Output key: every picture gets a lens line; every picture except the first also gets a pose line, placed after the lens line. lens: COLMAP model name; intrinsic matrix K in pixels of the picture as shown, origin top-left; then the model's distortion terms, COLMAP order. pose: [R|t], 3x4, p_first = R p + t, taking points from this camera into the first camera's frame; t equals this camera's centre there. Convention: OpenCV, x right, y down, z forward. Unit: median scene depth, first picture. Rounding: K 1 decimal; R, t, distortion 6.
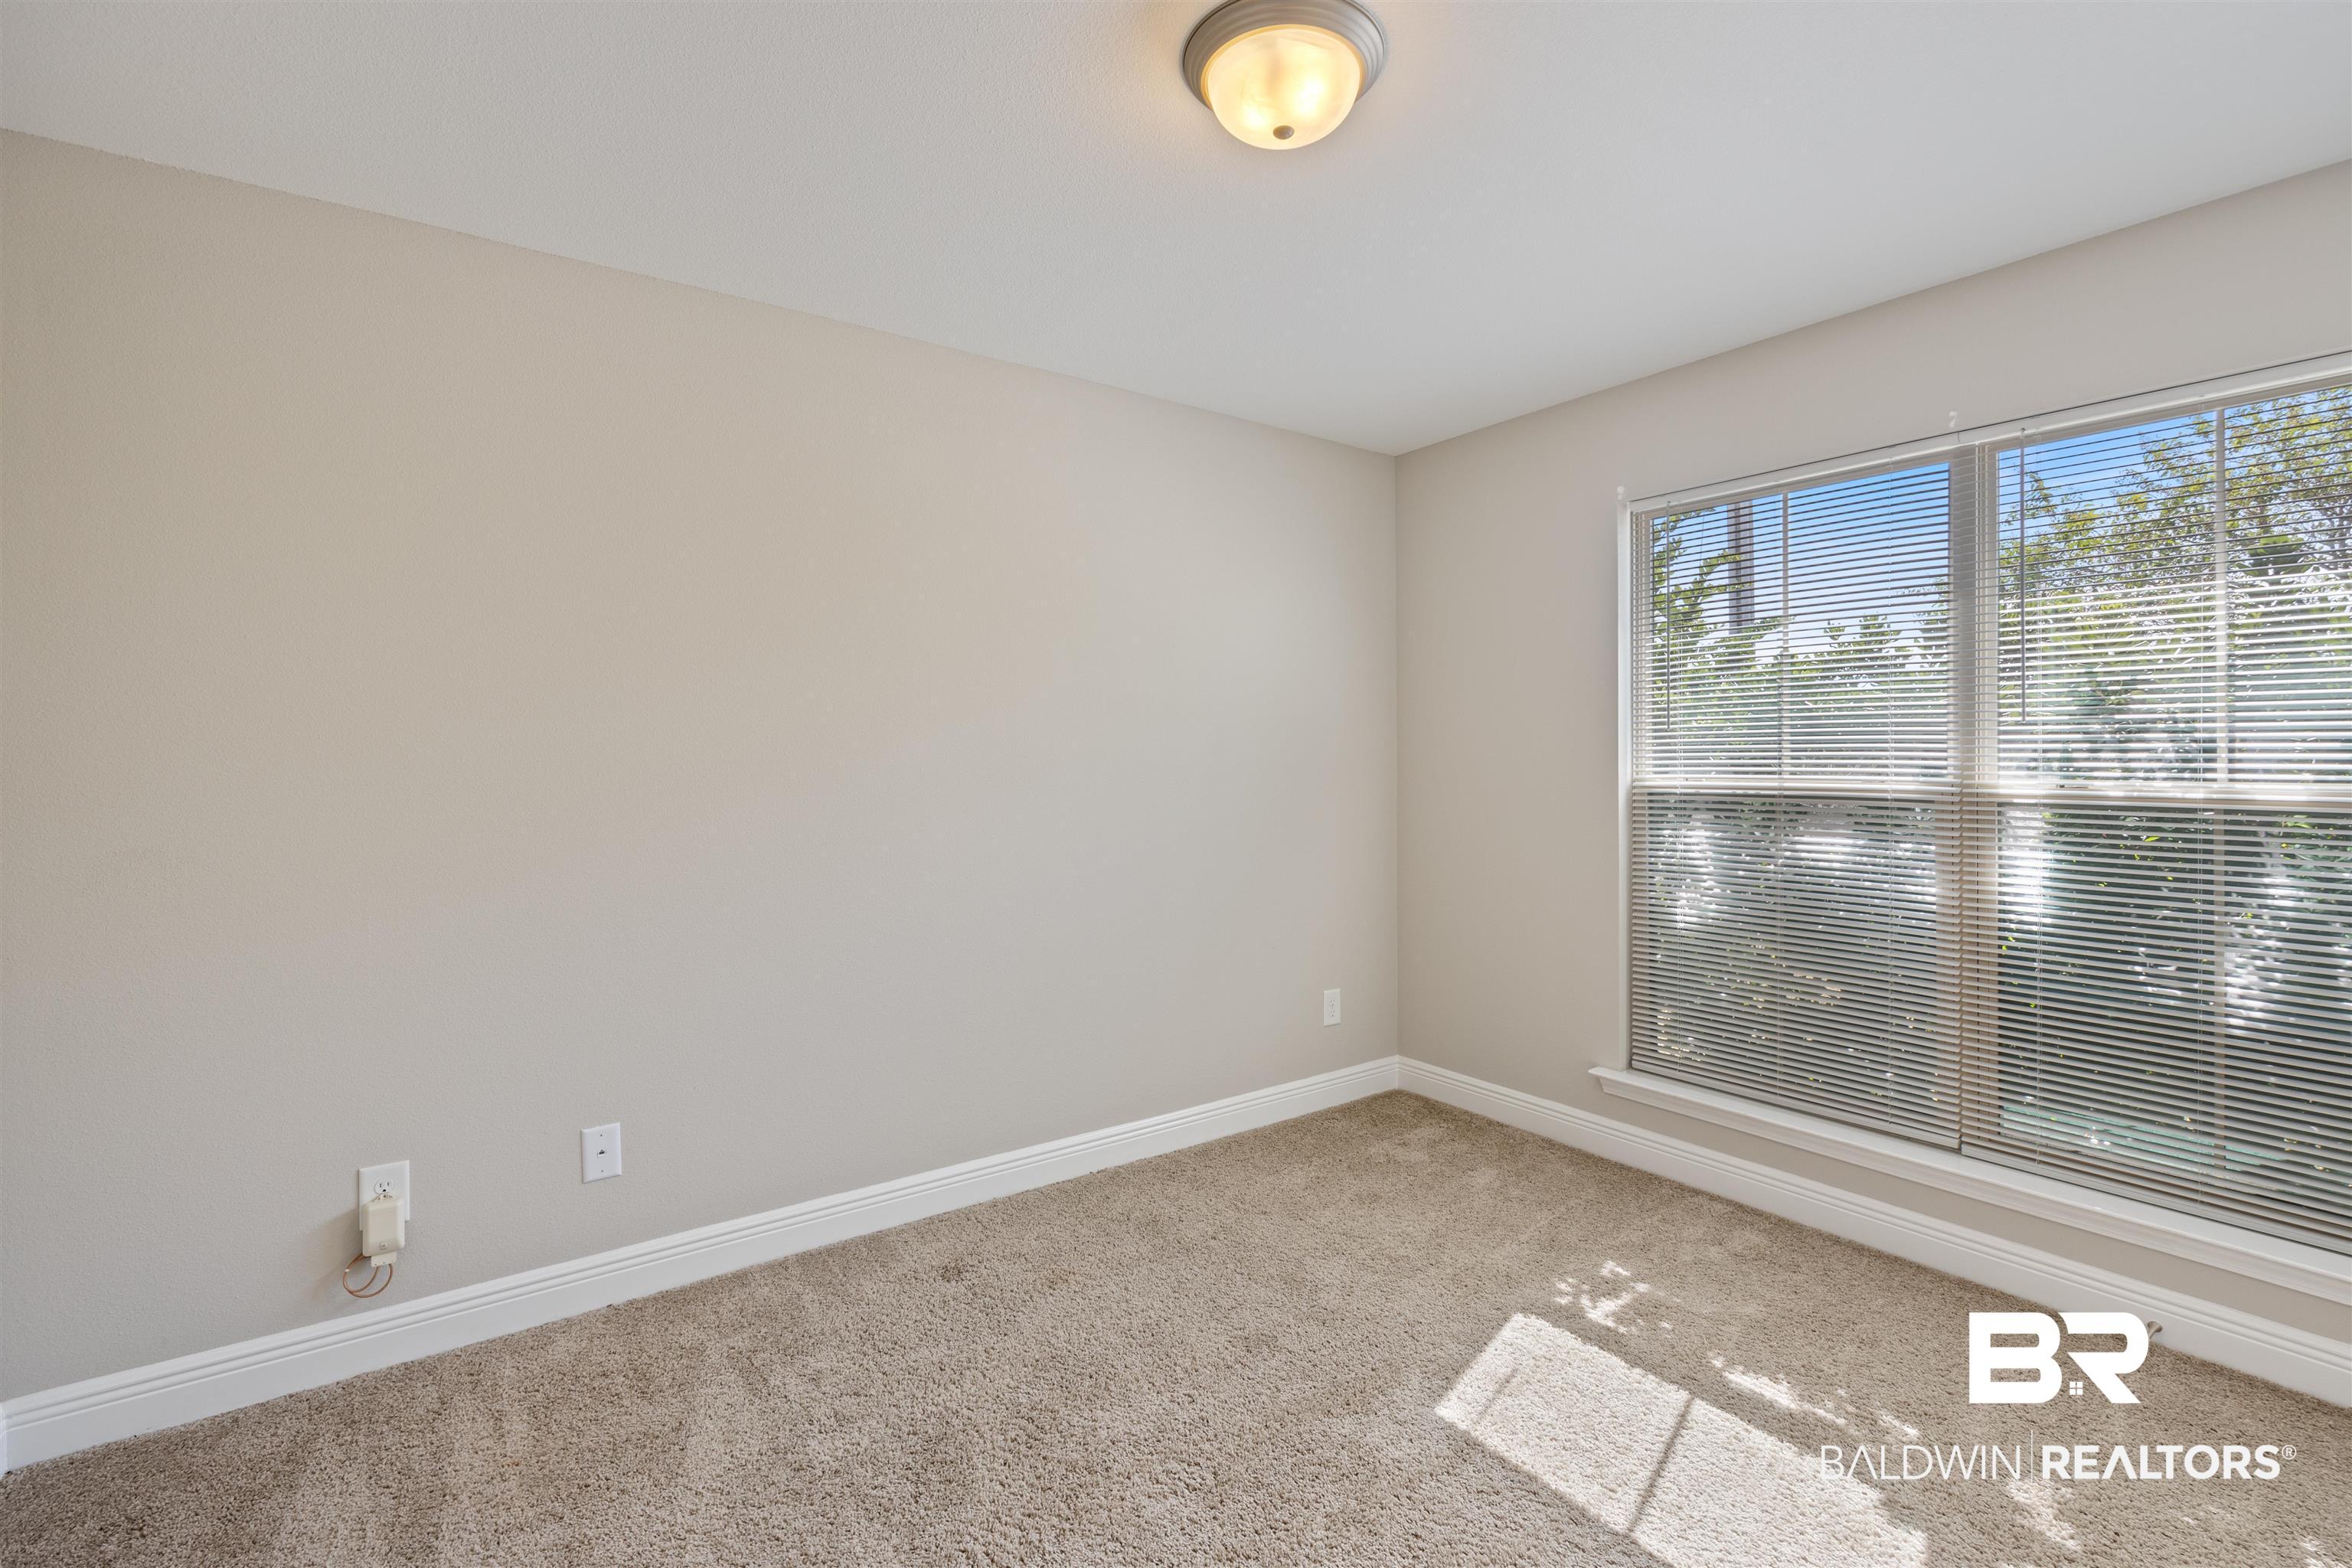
lens RADIAL K [[1026.7, 0, 1184.9], [0, 1026.7, 782.7], [0, 0, 1]] dist [-0.004767, -0.000049]
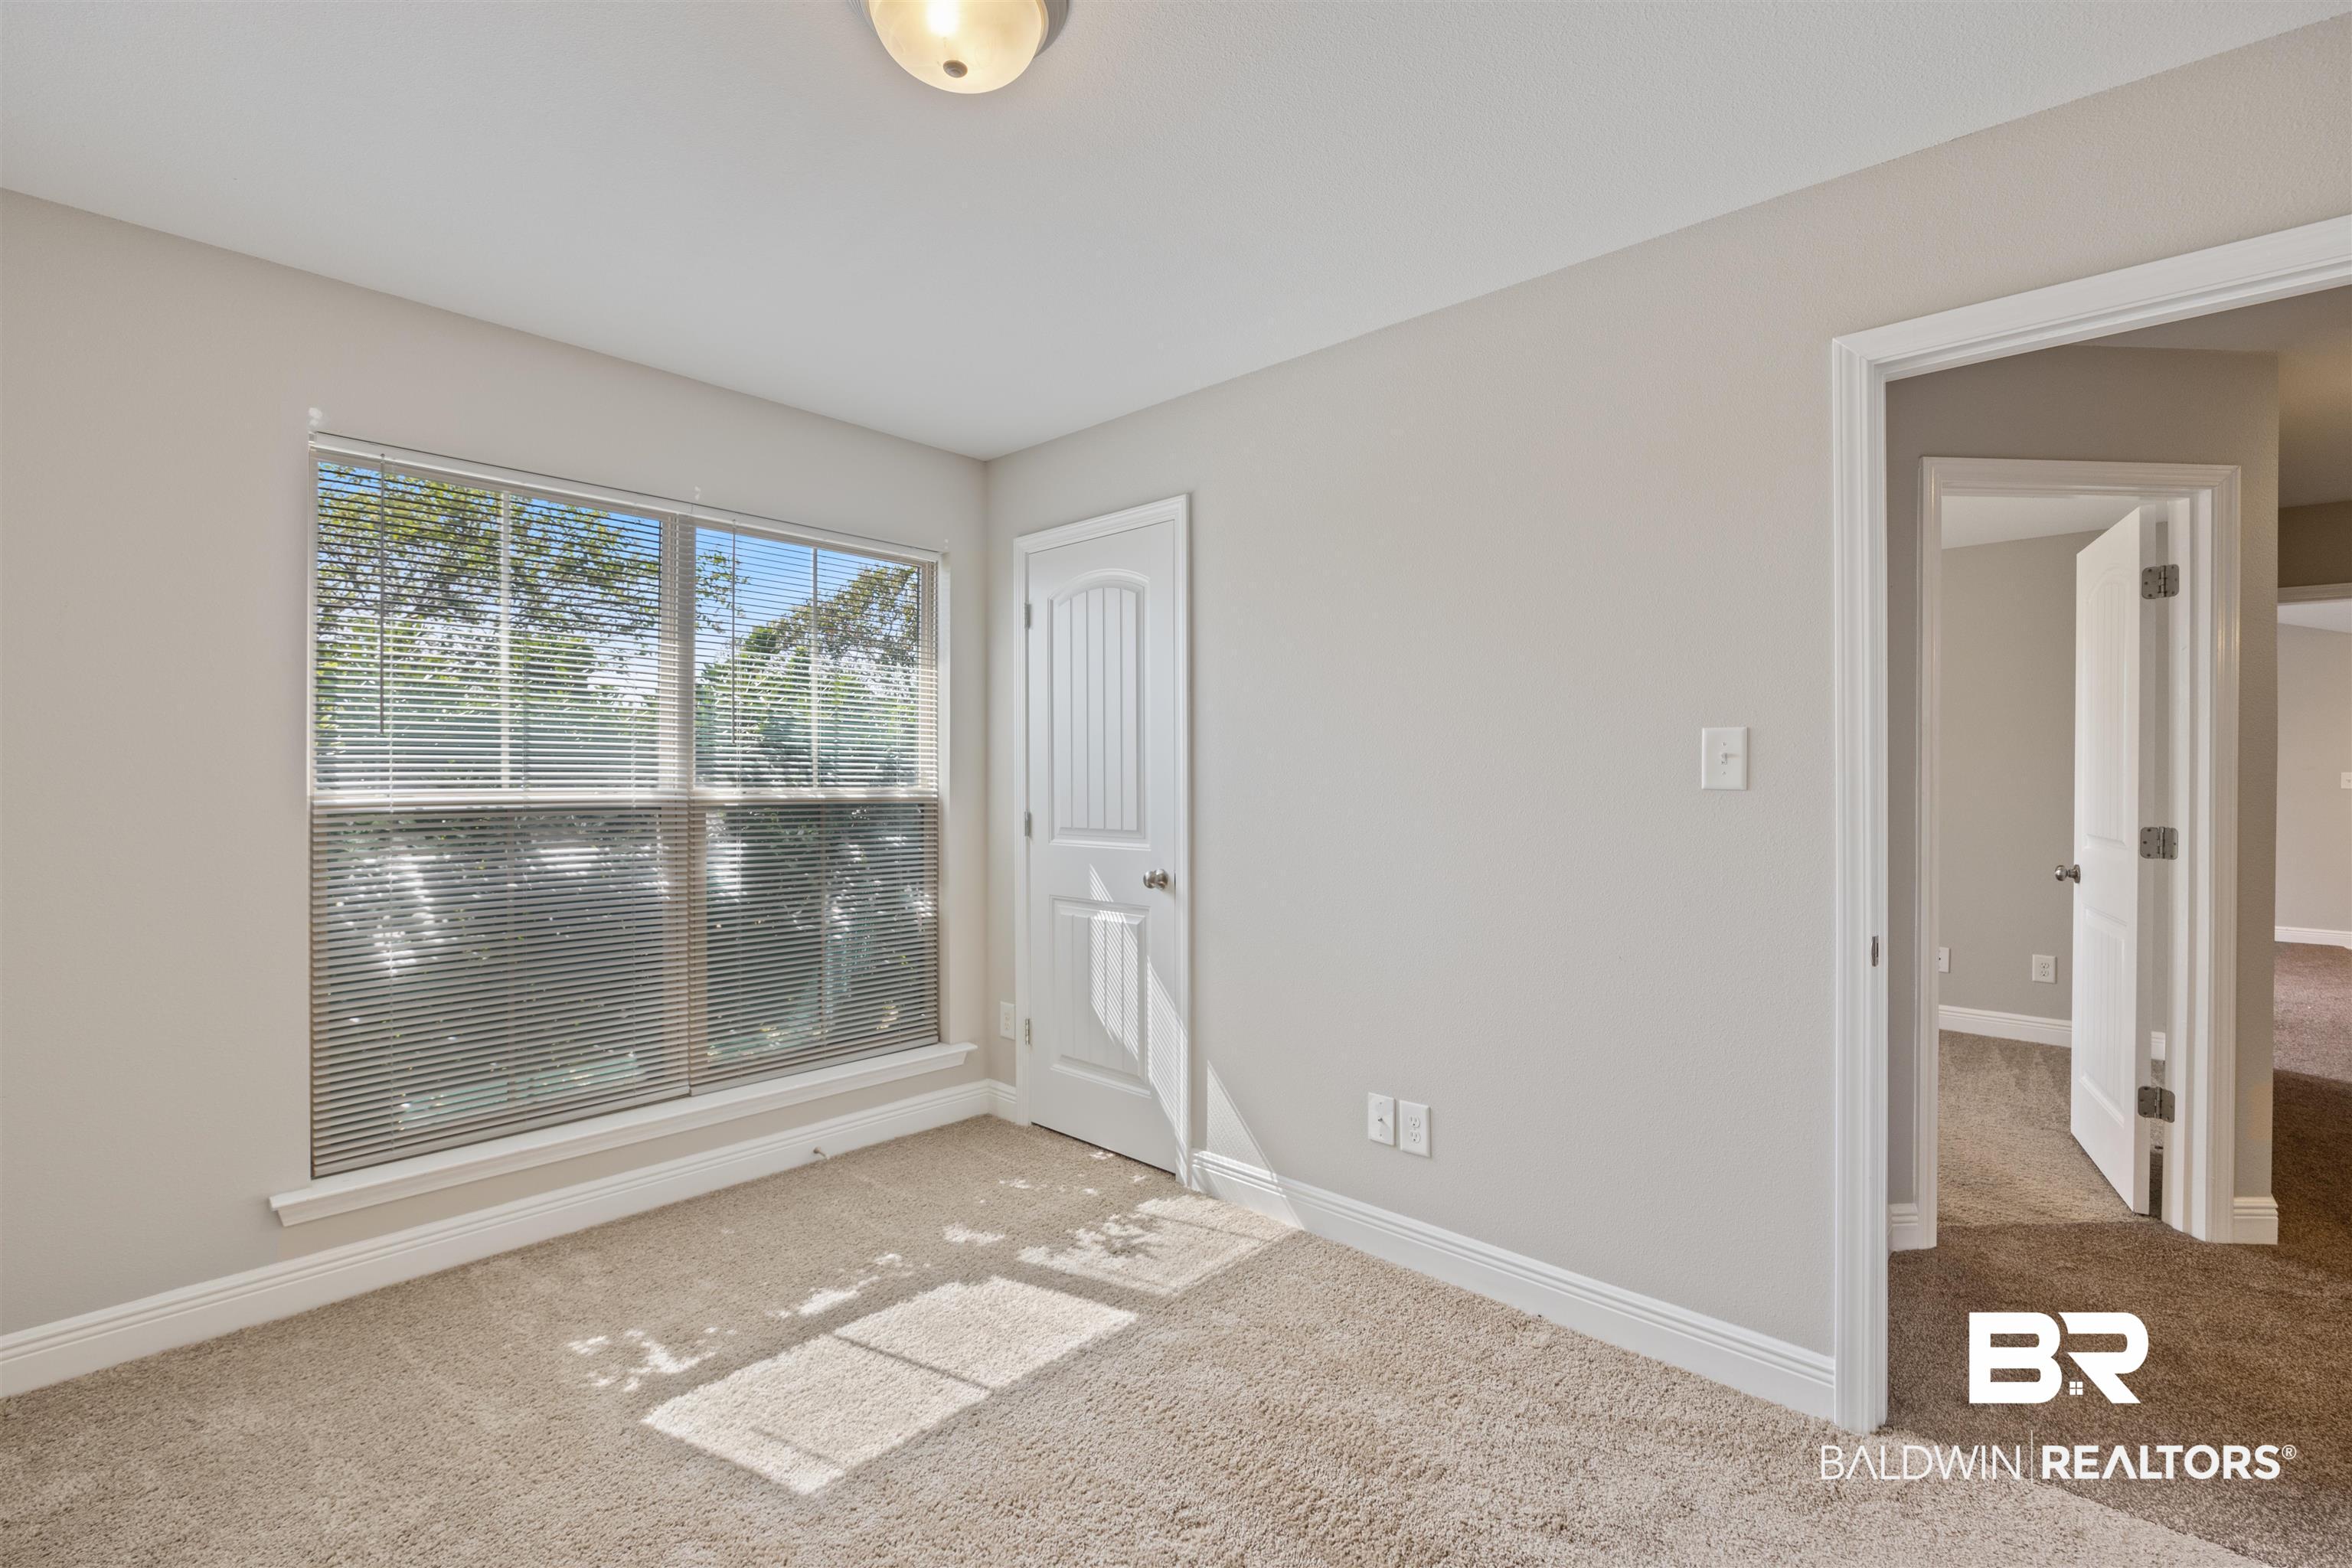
lens RADIAL K [[1026.7, 0, 1183.2], [0, 1026.7, 780.4], [0, 0, 1]] dist [-0.004767, -0.000049]
pose [[-0.196181, -0.002375, 0.980565, -0.544052], [0.018248, 0.999815, 0.006073, -0.009651], [-0.980398, 0.019084, -0.196102, 0.650200]]
